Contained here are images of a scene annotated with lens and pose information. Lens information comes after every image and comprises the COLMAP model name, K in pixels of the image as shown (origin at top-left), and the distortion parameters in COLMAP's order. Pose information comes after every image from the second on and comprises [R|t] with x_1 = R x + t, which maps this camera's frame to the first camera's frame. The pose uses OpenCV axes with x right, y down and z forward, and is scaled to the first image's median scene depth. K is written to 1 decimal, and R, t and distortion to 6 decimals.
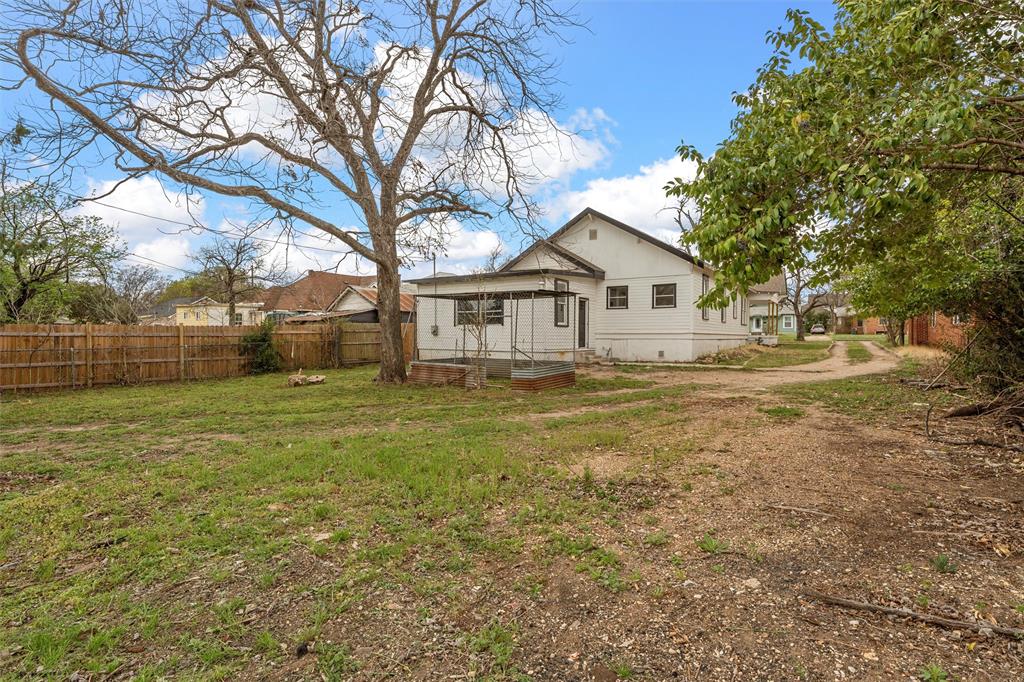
lens RADIAL K [[380.6, 0, 518.3], [0, 380.6, 344.4], [0, 0, 1]] dist [-0.000171, 0.000015]
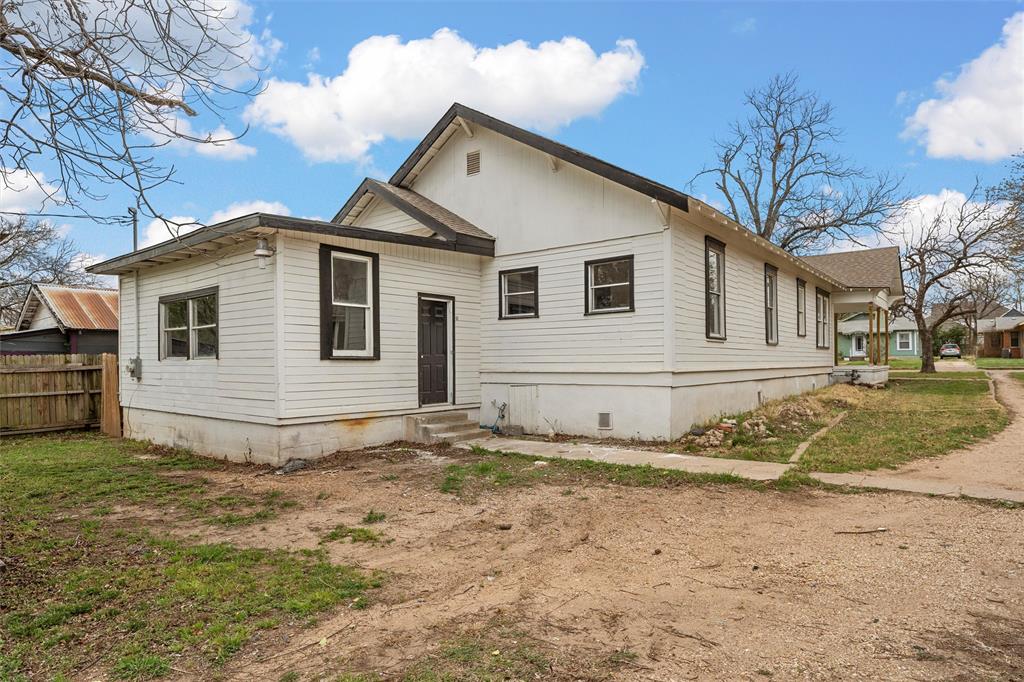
lens RADIAL K [[486.1, 0, 512.5], [0, 486.1, 361.2], [0, 0, 1]] dist [0.002934, 0.000635]
pose [[0.998084, -0.010193, -0.061034, 0.282547], [0.008541, 0.999591, -0.027276, -0.025314], [0.061287, 0.026702, 0.997763, 0.408629]]
